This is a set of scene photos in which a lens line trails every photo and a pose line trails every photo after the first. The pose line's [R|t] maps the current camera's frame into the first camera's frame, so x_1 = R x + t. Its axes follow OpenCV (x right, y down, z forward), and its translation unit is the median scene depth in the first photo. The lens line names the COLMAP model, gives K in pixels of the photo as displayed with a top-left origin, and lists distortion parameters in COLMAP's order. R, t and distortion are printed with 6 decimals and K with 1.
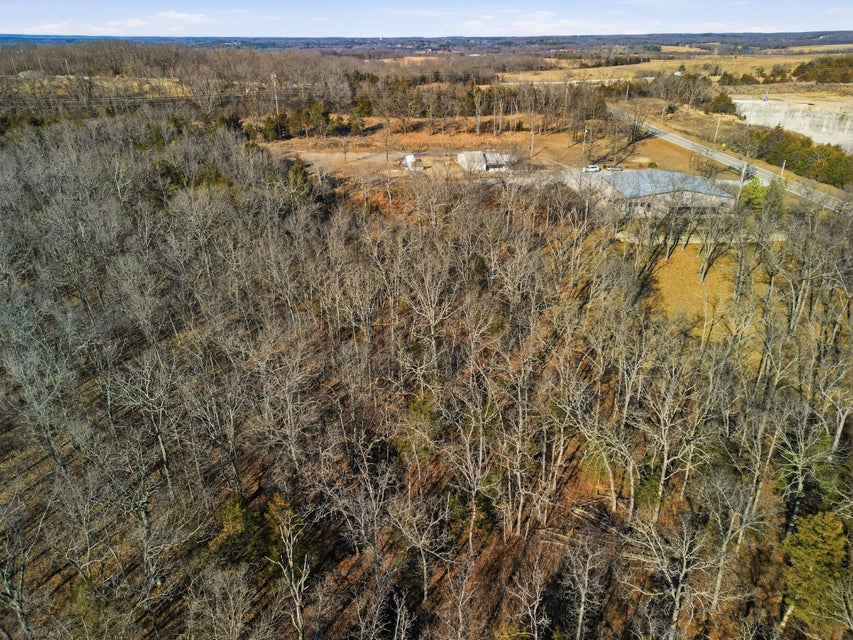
lens RADIAL K [[591.7, 0, 423.3], [0, 591.7, 317.6], [0, 0, 1]] dist [0.076792, -0.064162]
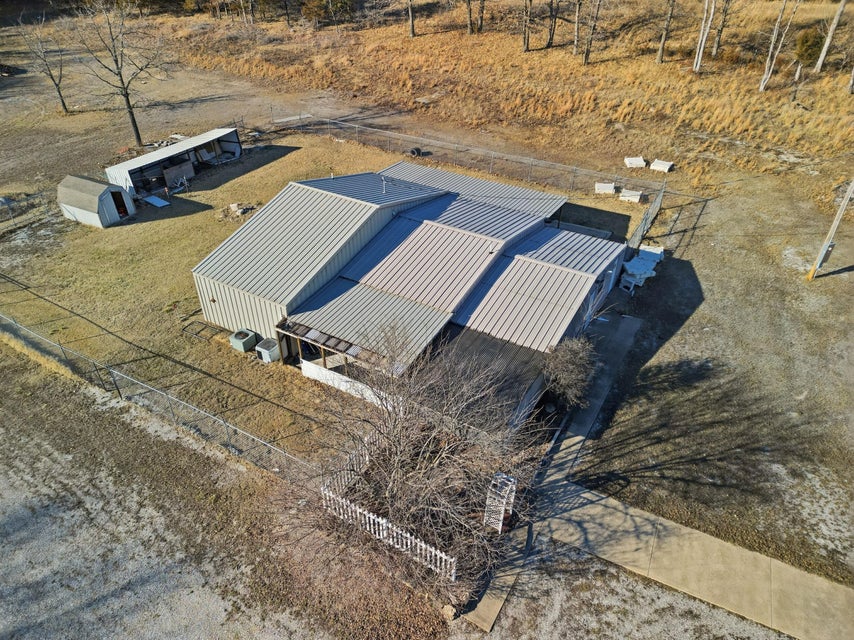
lens RADIAL K [[592.4, 0, 422.9], [0, 592.4, 323.5], [0, 0, 1]] dist [0.076792, -0.064162]
pose [[0.798472, 0.351607, -0.488688, 0.183036], [-0.260377, 0.933572, 0.246265, -0.273494], [0.542814, -0.069393, 0.836981, 0.814922]]
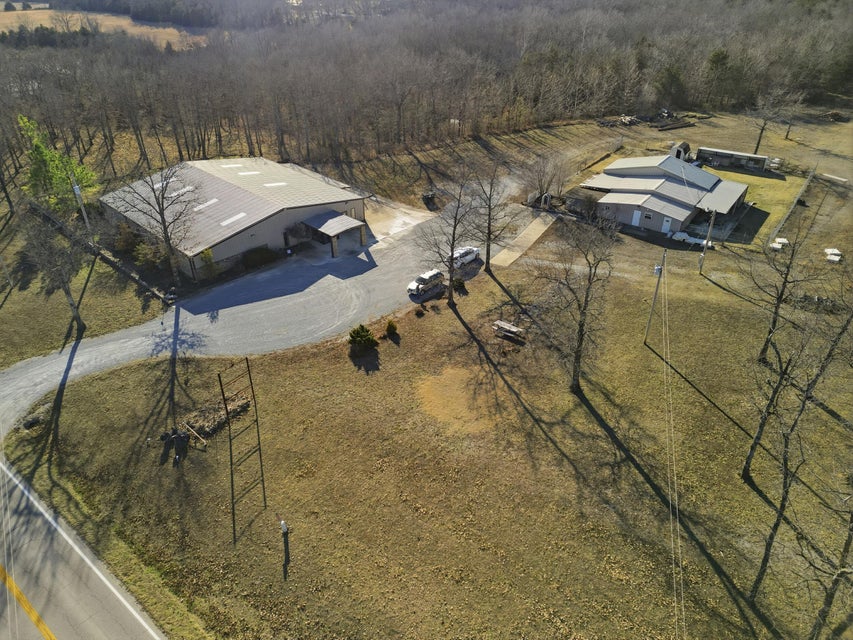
lens RADIAL K [[591.7, 0, 424.8], [0, 591.7, 318.0], [0, 0, 1]] dist [0.076792, -0.064162]
pose [[-0.677045, 0.397709, -0.619223, 0.500928], [-0.308123, 0.610921, 0.729271, -0.451764], [0.668334, 0.684546, -0.291078, 1.022018]]
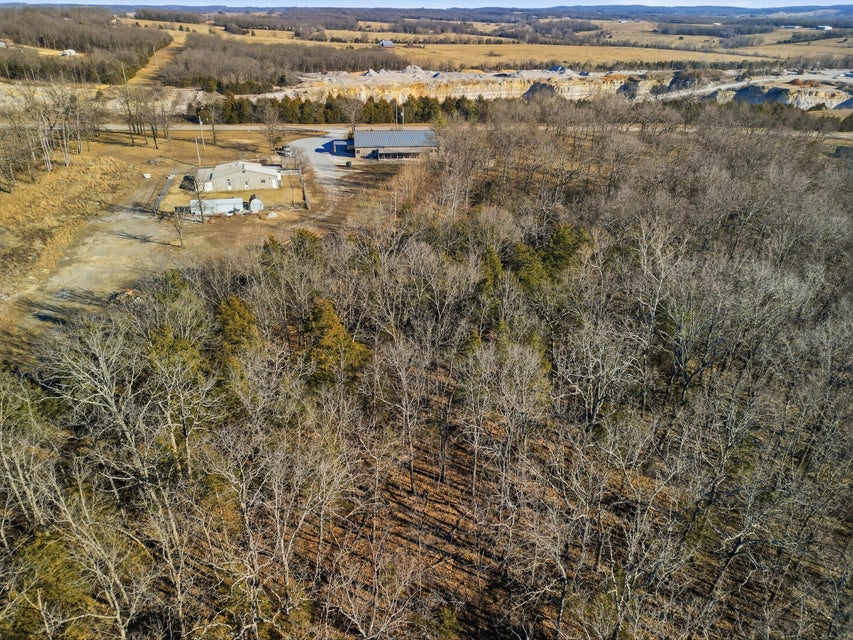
lens RADIAL K [[591.7, 0, 420.8], [0, 591.7, 317.9], [0, 0, 1]] dist [0.076792, -0.064162]
pose [[-0.123245, -0.451036, 0.883955, -0.644809], [0.419492, 0.783572, 0.458303, -0.355584], [-0.899354, 0.427296, 0.092635, 0.759865]]
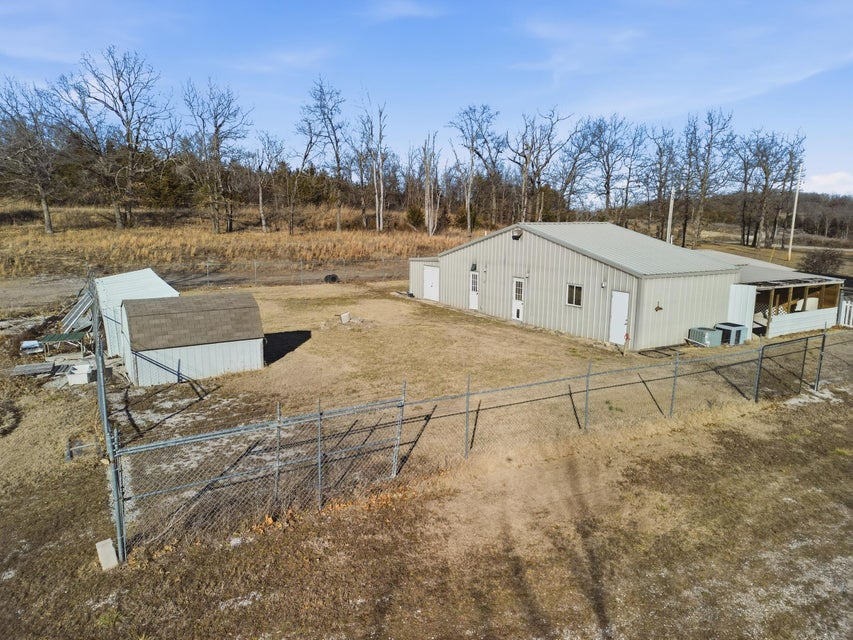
lens RADIAL K [[591.7, 0, 427.3], [0, 591.7, 307.7], [0, 0, 1]] dist [0.076792, -0.064162]
pose [[0.919841, -0.055230, 0.388383, -0.011695], [0.160726, 0.956187, -0.244689, -0.210122], [-0.357853, 0.287498, 0.888418, 0.822323]]
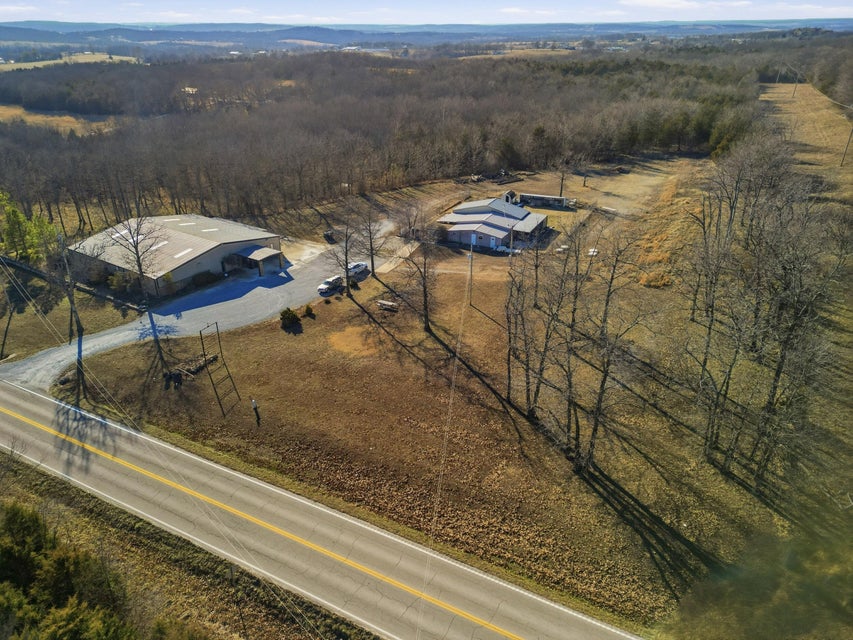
lens RADIAL K [[591.7, 0, 425.1], [0, 591.7, 316.4], [0, 0, 1]] dist [0.076792, -0.064162]
pose [[-0.538766, 0.370624, -0.756551, 0.615549], [-0.353665, 0.715565, 0.602402, -0.518391], [0.764626, 0.592119, -0.254445, 1.106116]]
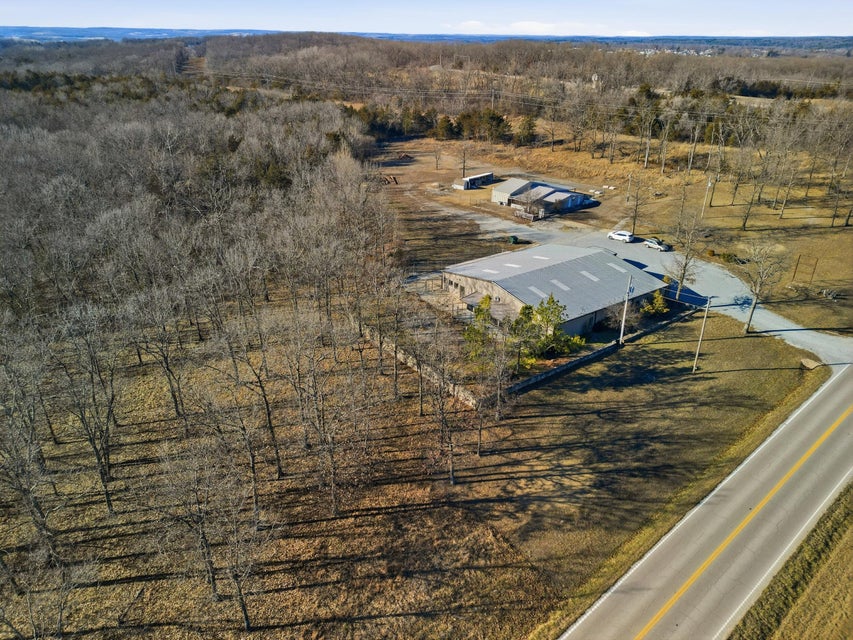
lens RADIAL K [[591.7, 0, 424.7], [0, 591.7, 321.7], [0, 0, 1]] dist [0.076792, -0.064162]
pose [[0.603725, 0.347935, -0.717257, 0.597826], [-0.343828, 0.925389, 0.159493, -0.174543], [0.719234, 0.150322, 0.678310, 0.372779]]
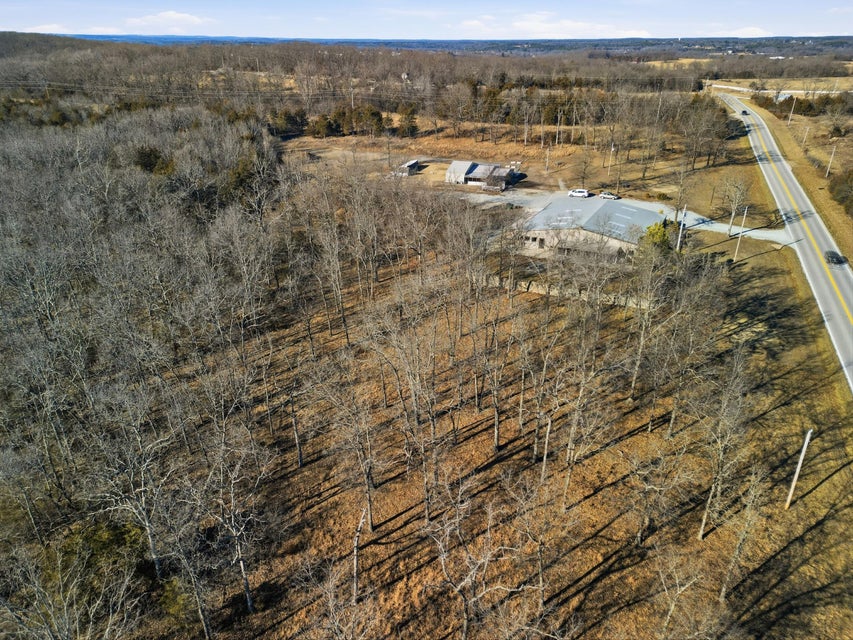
lens RADIAL K [[591.7, 0, 428.5], [0, 591.7, 320.2], [0, 0, 1]] dist [0.076792, -0.064162]
pose [[0.903554, 0.185346, -0.386311, 0.408958], [-0.184956, 0.981991, 0.038544, -0.058286], [0.386498, 0.036624, 0.921563, 0.125867]]
